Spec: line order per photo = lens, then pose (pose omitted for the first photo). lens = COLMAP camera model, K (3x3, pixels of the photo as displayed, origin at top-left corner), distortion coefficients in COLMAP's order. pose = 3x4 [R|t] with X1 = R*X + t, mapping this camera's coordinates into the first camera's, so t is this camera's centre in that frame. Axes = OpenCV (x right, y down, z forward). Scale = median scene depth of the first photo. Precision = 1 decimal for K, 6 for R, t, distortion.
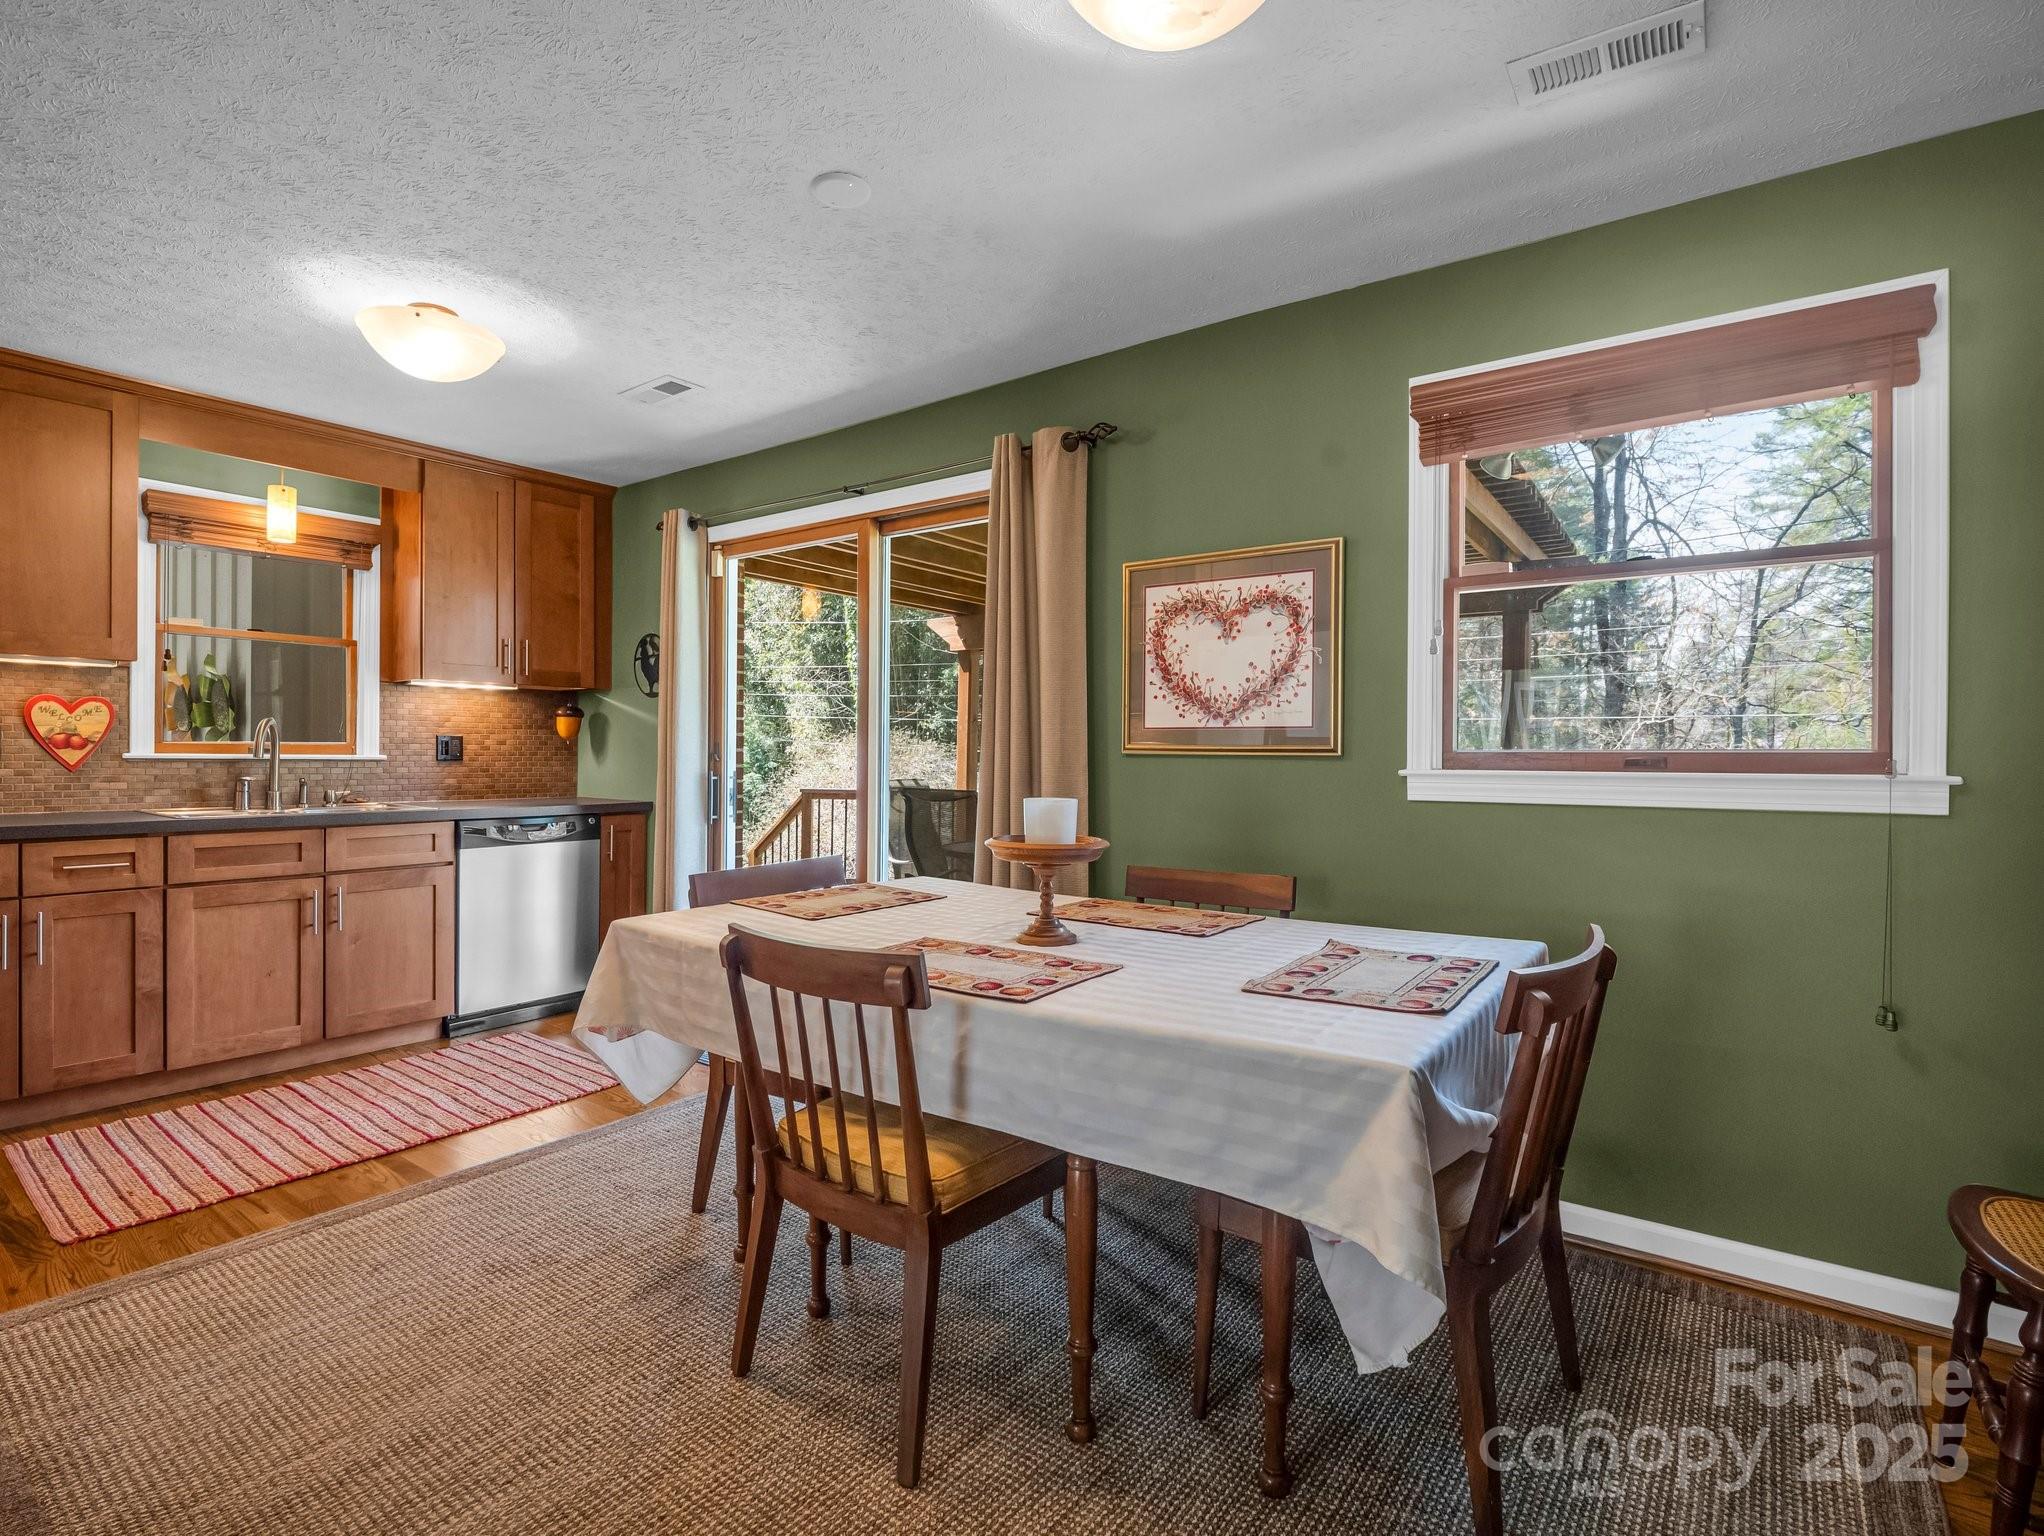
lens RADIAL K [[1015.9, 0, 1021.4], [0, 1015.9, 763.8], [0, 0, 1]] dist [-0.002651, -0.000758]
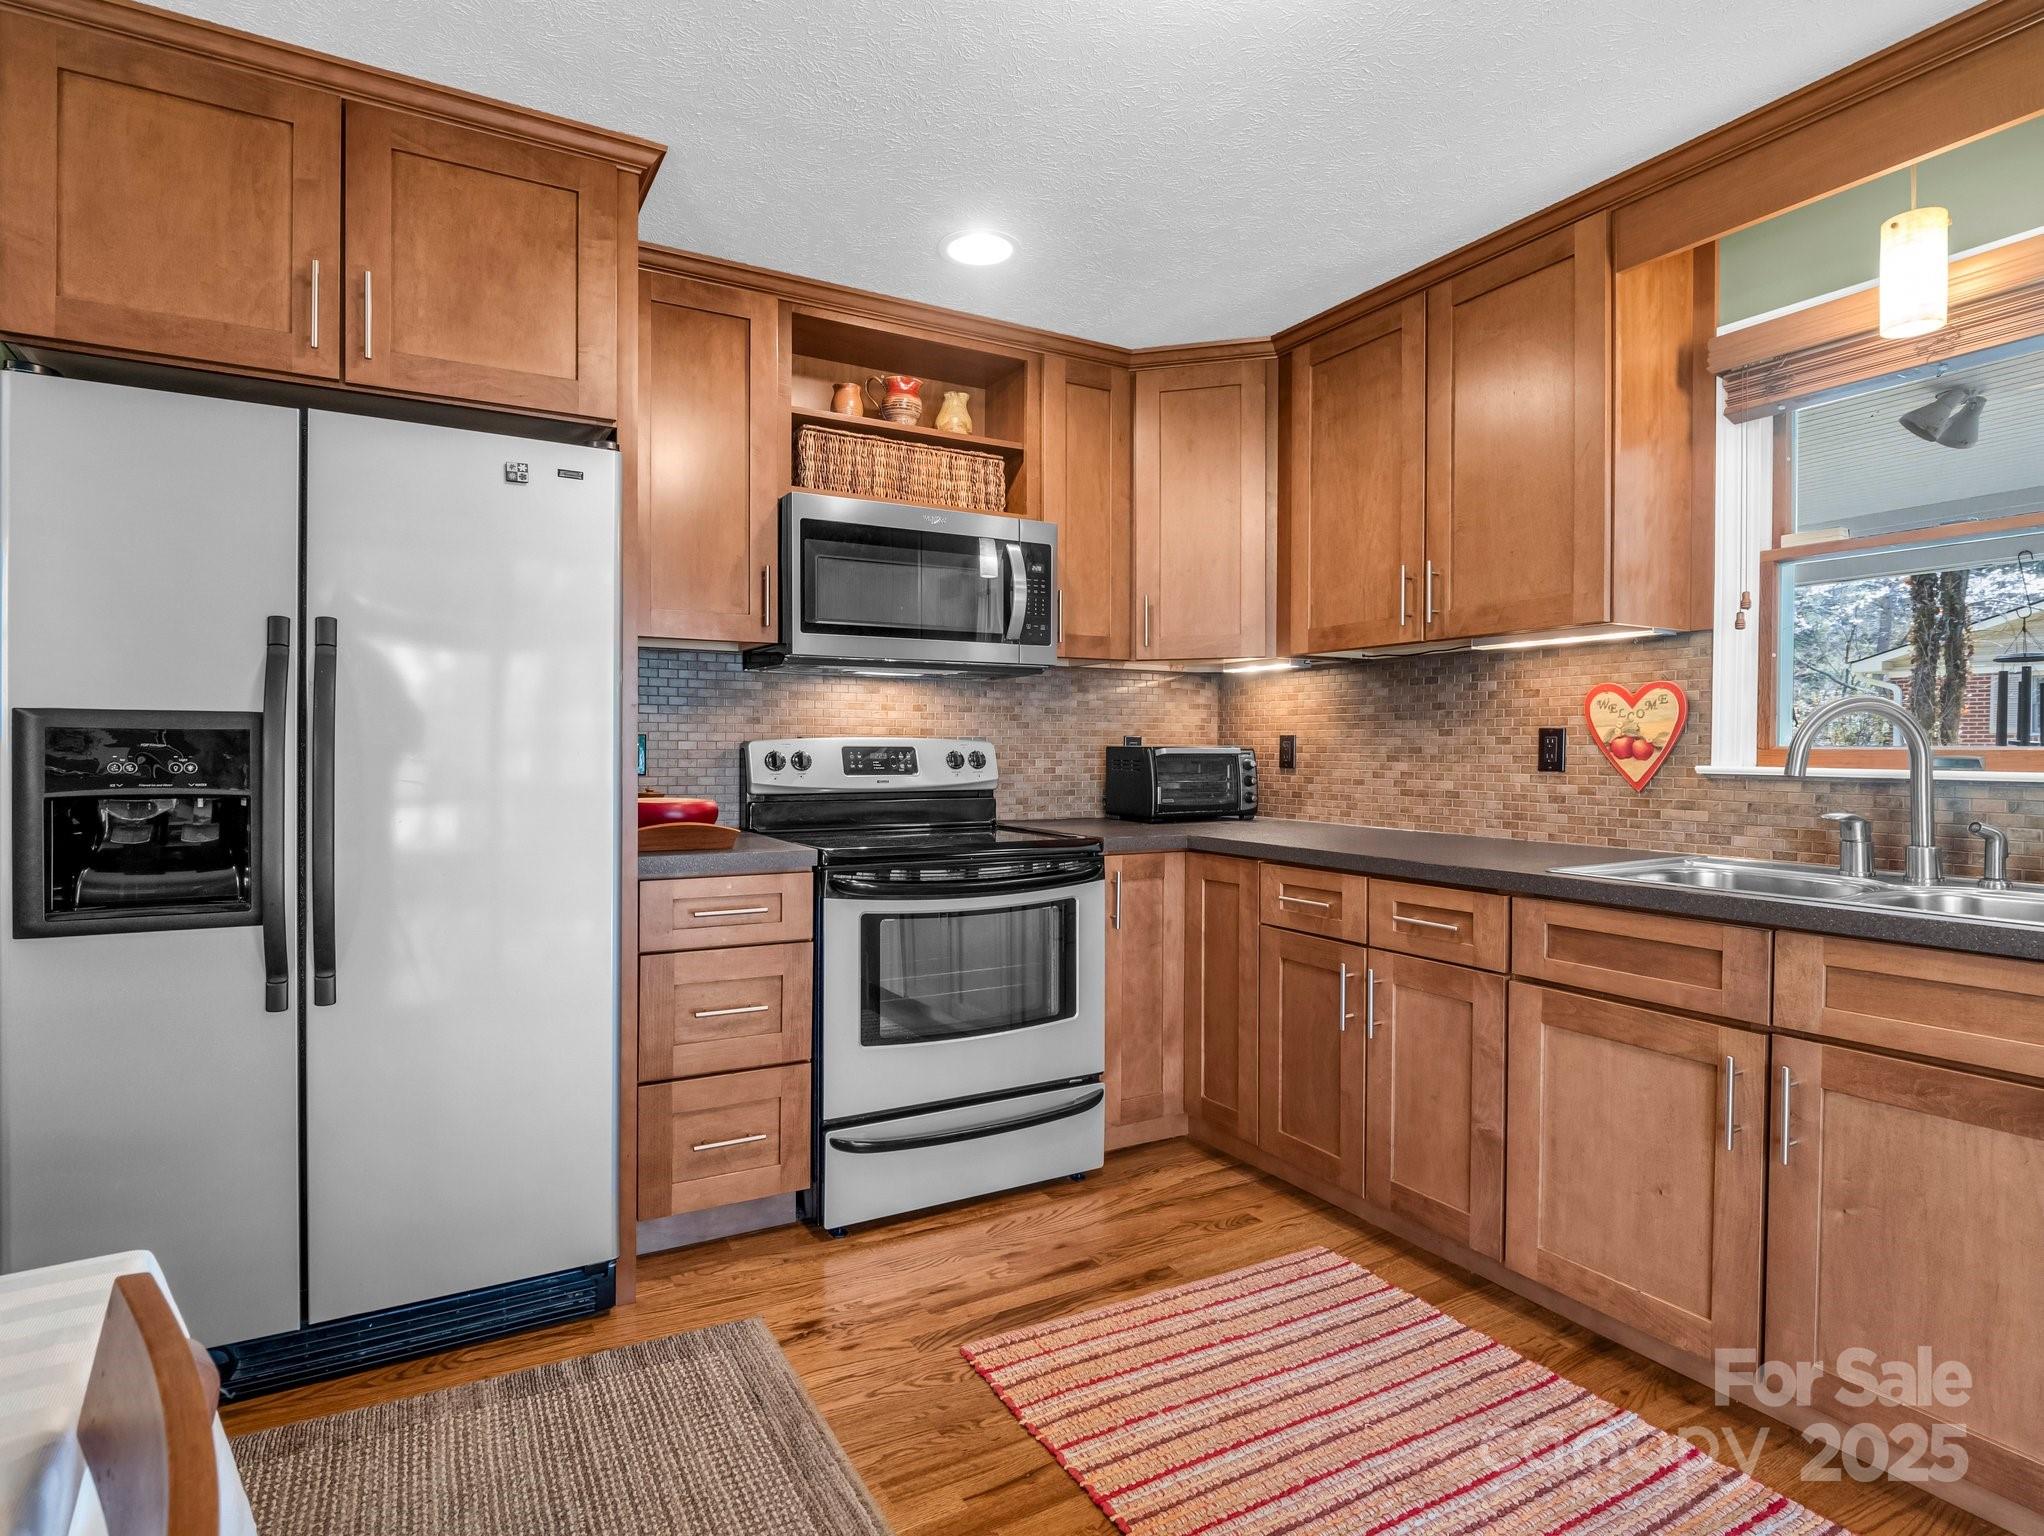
lens RADIAL K [[1015.9, 0, 1023.2], [0, 1015.9, 759.4], [0, 0, 1]] dist [-0.002651, -0.000758]
pose [[-0.401369, -0.003140, -0.915911, -0.133906], [-0.020581, 0.999773, 0.005591, -0.009482], [0.915685, 0.021095, -0.401342, 0.898239]]
